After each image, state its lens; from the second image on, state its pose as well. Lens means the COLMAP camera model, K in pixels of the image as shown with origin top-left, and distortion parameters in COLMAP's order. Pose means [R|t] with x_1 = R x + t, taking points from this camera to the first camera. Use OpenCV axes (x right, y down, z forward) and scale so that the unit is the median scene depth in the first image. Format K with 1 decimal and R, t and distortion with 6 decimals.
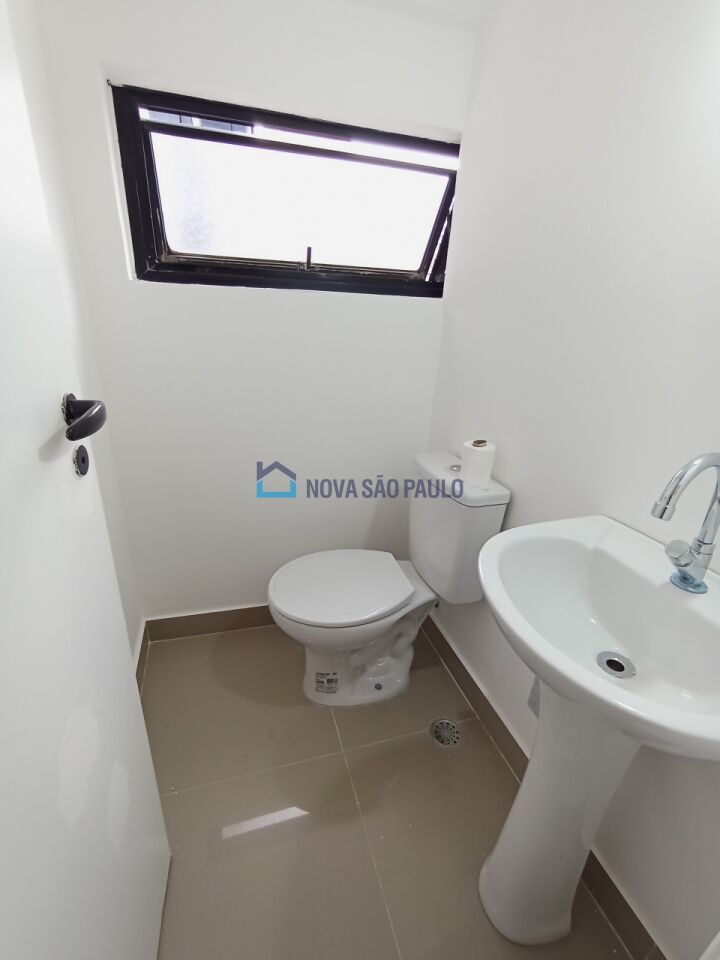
lens RADIAL K [[447.4, 0, 360.0], [0, 447.4, 480.0], [0, 0, 1]] dist [-0.000933, 0.010791]
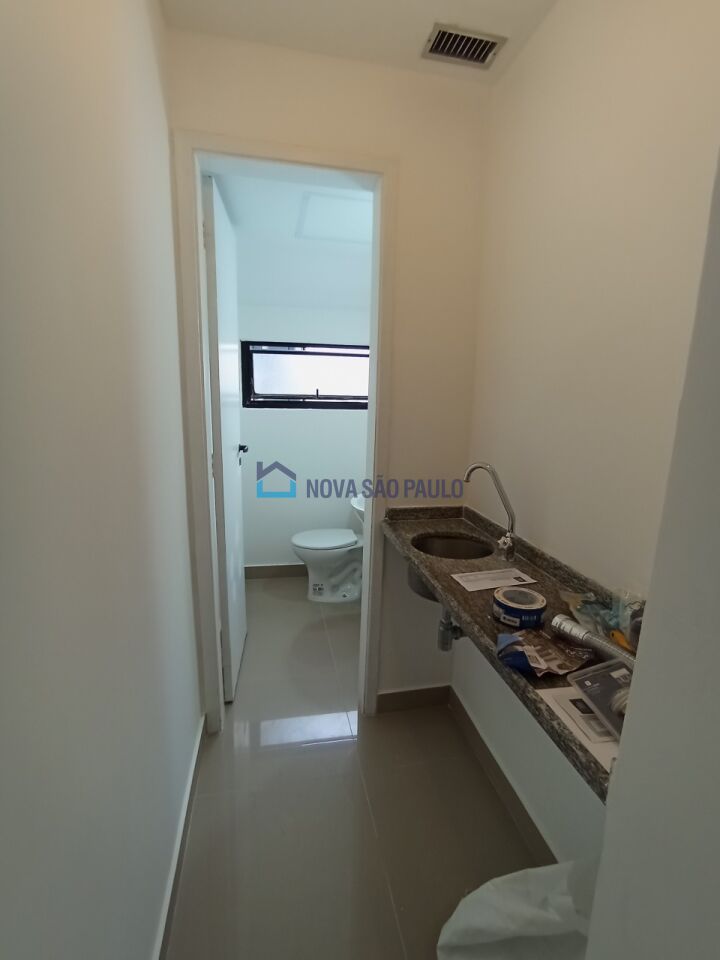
lens RADIAL K [[447.4, 0, 360.0], [0, 447.4, 480.0], [0, 0, 1]] dist [-0.000933, 0.010791]
pose [[0.996031, -0.011488, -0.088263, 0.373848], [-0.006027, 0.980655, -0.195652, 0.440137], [0.088804, 0.195408, 0.976693, -1.339080]]
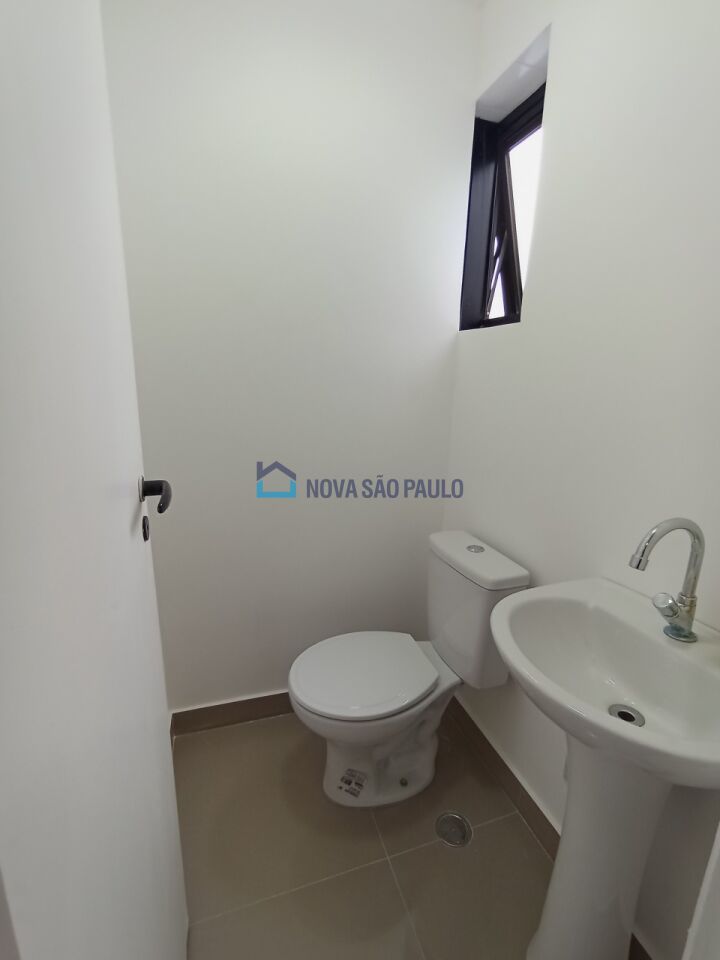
lens RADIAL K [[447.4, 0, 360.0], [0, 447.4, 480.0], [0, 0, 1]] dist [-0.000933, 0.010791]
pose [[0.999227, -0.026976, -0.028591, -0.005515], [0.020932, 0.980806, -0.193860, 0.017257], [0.033272, 0.193112, 0.980612, -0.058197]]
